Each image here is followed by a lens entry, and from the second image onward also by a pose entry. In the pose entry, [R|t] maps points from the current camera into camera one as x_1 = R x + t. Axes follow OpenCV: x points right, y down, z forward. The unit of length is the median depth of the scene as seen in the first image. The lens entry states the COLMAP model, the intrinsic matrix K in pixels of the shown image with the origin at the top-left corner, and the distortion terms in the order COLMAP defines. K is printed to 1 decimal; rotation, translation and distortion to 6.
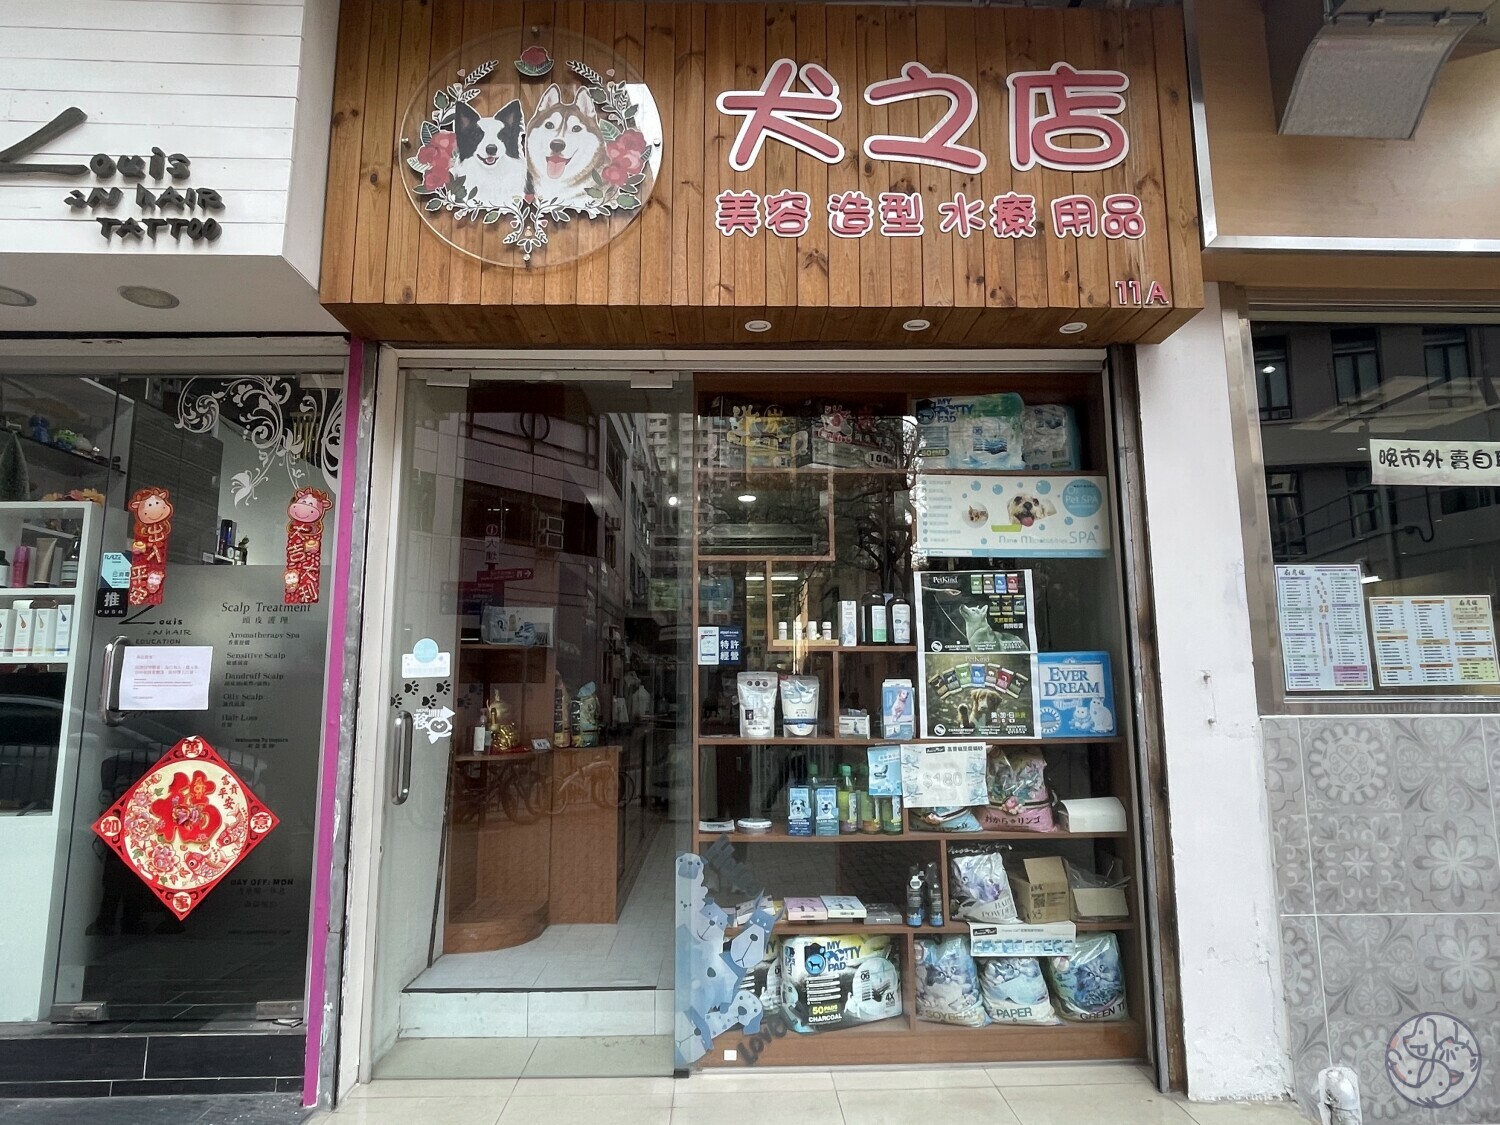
lens RADIAL K [[894.5, 0, 750.2], [0, 894.5, 566.9], [0, 0, 1]] dist [-0.006653, 0.002470]
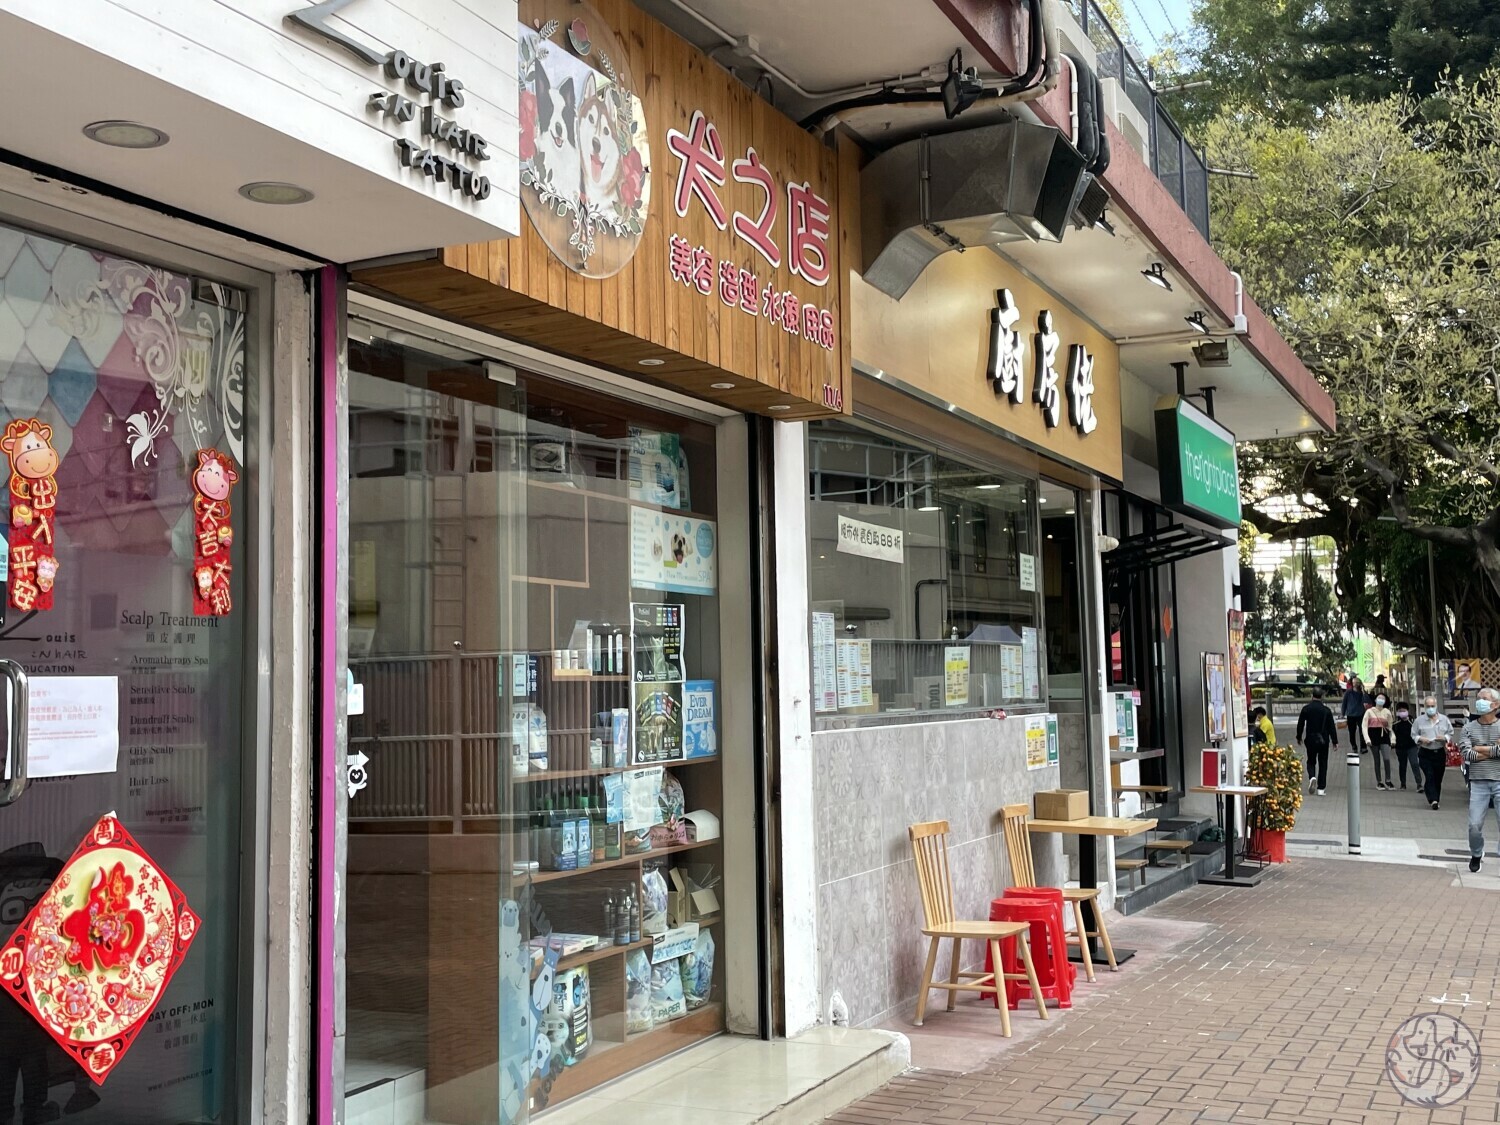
lens RADIAL K [[1647.4, 0, 749.0], [0, 1647.4, 560.6], [0, 0, 1]] dist [0.052684, 0.000000]
pose [[0.455924, 0.064048, 0.887711, -1.510216], [-0.106908, 0.994127, -0.016819, -0.026140], [-0.883575, -0.087235, 0.460093, 0.025800]]
